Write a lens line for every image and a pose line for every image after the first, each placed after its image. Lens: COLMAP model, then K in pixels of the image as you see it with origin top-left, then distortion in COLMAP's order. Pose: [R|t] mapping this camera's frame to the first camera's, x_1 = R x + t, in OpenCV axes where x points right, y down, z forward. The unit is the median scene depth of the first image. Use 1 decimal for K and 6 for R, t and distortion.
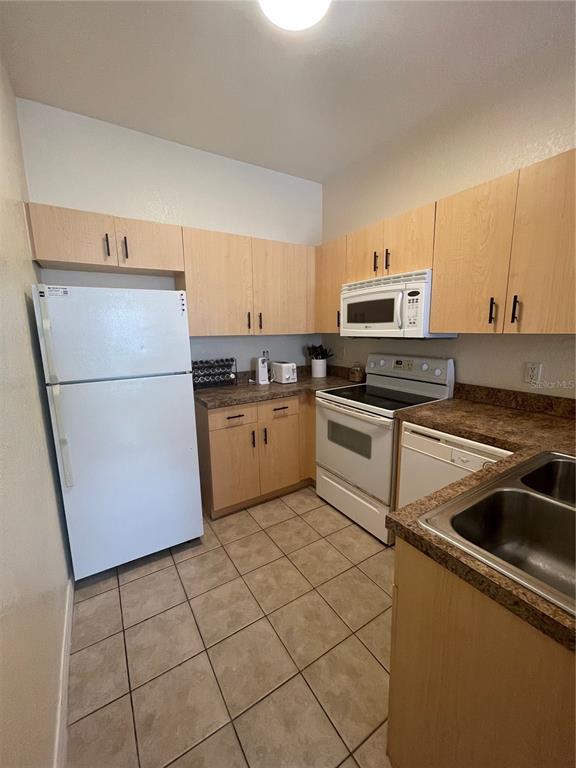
lens RADIAL K [[310.4, 0, 288.3], [0, 310.4, 384.0], [0, 0, 1]] dist [-0.000566, 0.000328]
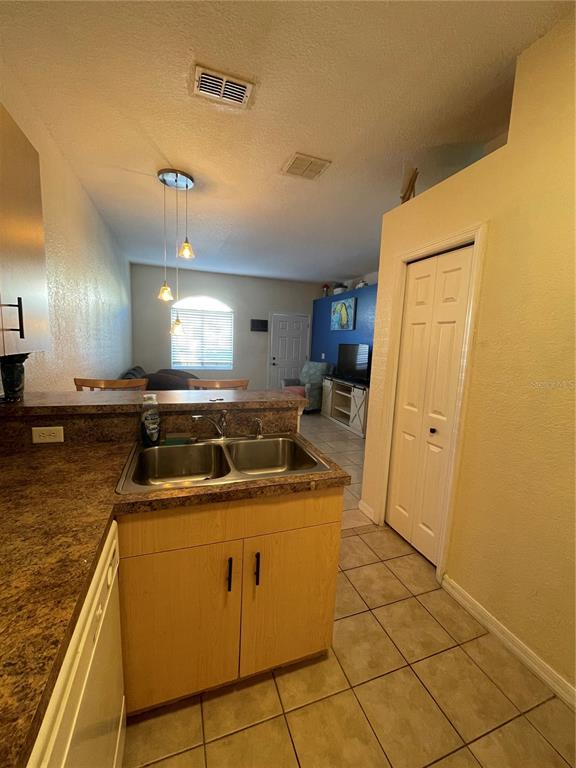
lens RADIAL K [[310.4, 0, 288.8], [0, 310.4, 382.1], [0, 0, 1]] dist [-0.000566, 0.000328]
pose [[-0.977618, -0.052870, 0.203636, 0.143382], [0.010625, 0.954267, 0.298766, -0.206328], [-0.210119, 0.294243, -0.932347, 1.026627]]
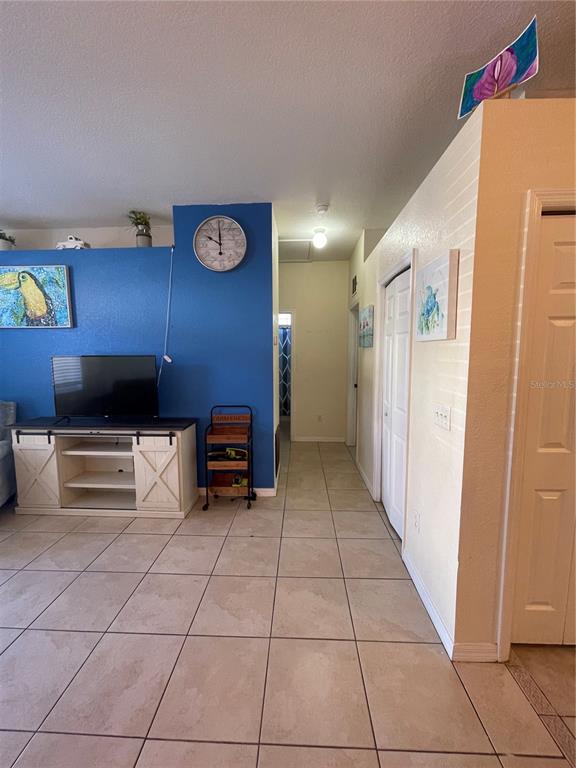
lens RADIAL K [[310.4, 0, 285.9], [0, 310.4, 381.9], [0, 0, 1]] dist [-0.000566, 0.000328]
pose [[-0.566830, 0.097441, -0.818052, 0.881396], [-0.132688, 0.969219, 0.207387, 0.014405], [0.813079, 0.226098, -0.536452, -0.298900]]
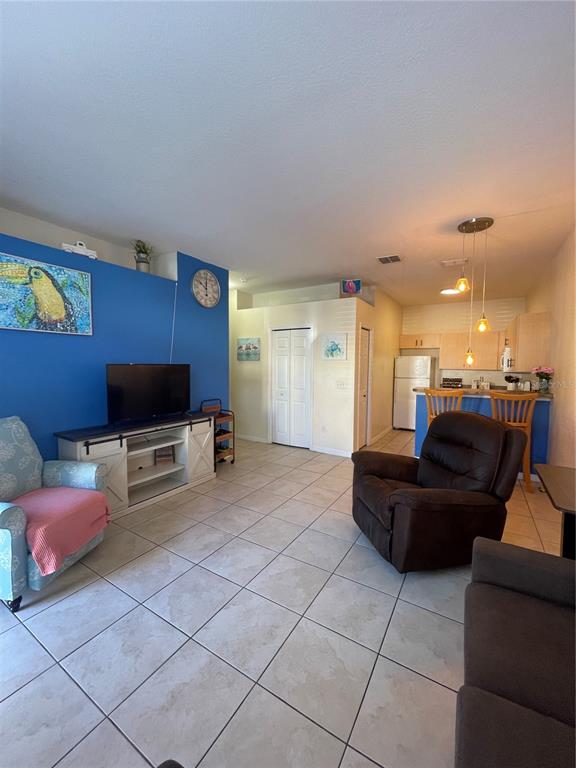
lens RADIAL K [[310.4, 0, 285.2], [0, 310.4, 383.8], [0, 0, 1]] dist [-0.000566, 0.000328]
pose [[0.441171, 0.074019, -0.894365, 2.037317], [-0.171343, 0.985207, -0.002983, 0.298010], [0.880914, 0.154560, 0.447327, -1.914455]]
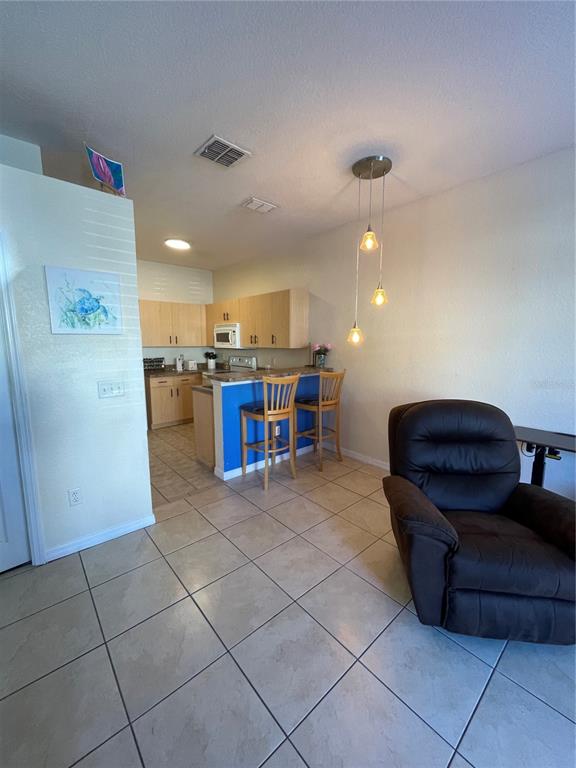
lens RADIAL K [[310.4, 0, 287.7], [0, 310.4, 384.9], [0, 0, 1]] dist [-0.000566, 0.000328]
pose [[0.987778, -0.003496, 0.155826, 0.444043], [0.008984, 0.999363, -0.034527, 0.248803], [-0.155606, 0.035505, 0.987181, -1.623538]]
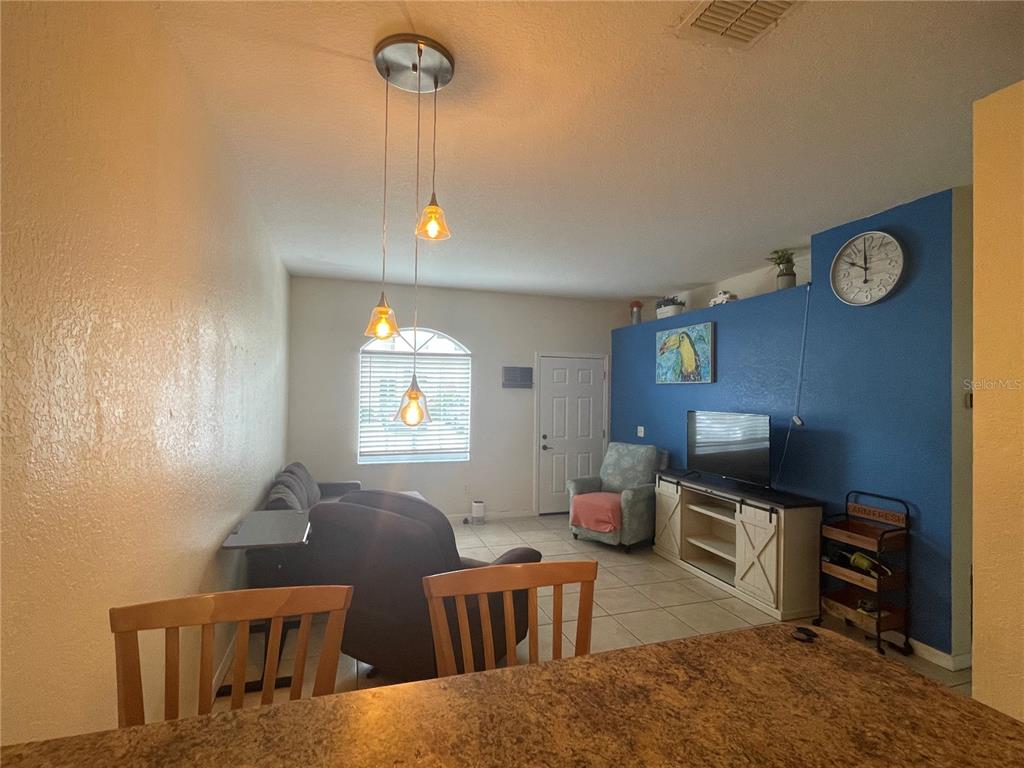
lens RADIAL K [[493.6, 0, 510.2], [0, 493.6, 388.1], [0, 0, 1]] dist [-0.003483, 0.000721]
pose [[-0.971849, 0.000573, 0.235604, 0.579398], [0.038891, 0.986669, 0.158022, -0.187685], [-0.232372, 0.162737, -0.958916, 0.530847]]
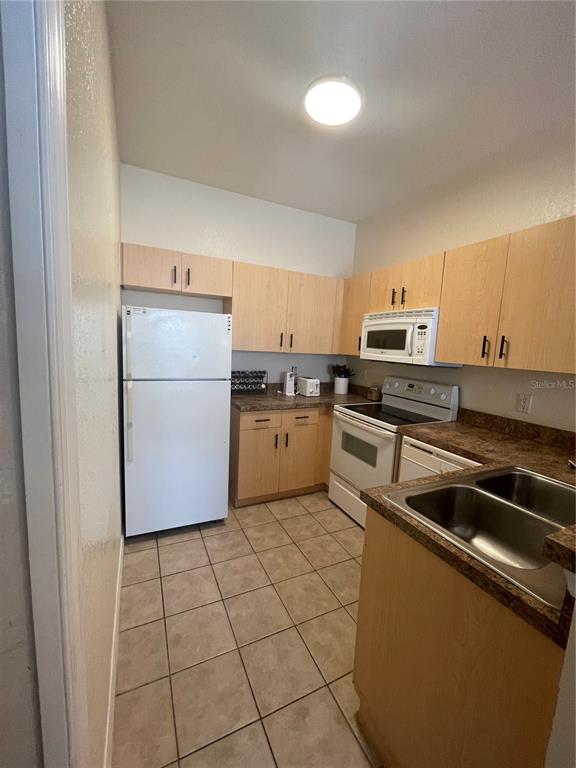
lens RADIAL K [[310.4, 0, 288.8], [0, 310.4, 384.8], [0, 0, 1]] dist [-0.000566, 0.000328]
pose [[0.991688, 0.079042, -0.101525, 0.043038], [-0.083886, 0.995487, -0.044361, 0.017795], [0.097561, 0.052509, 0.993843, -0.194523]]
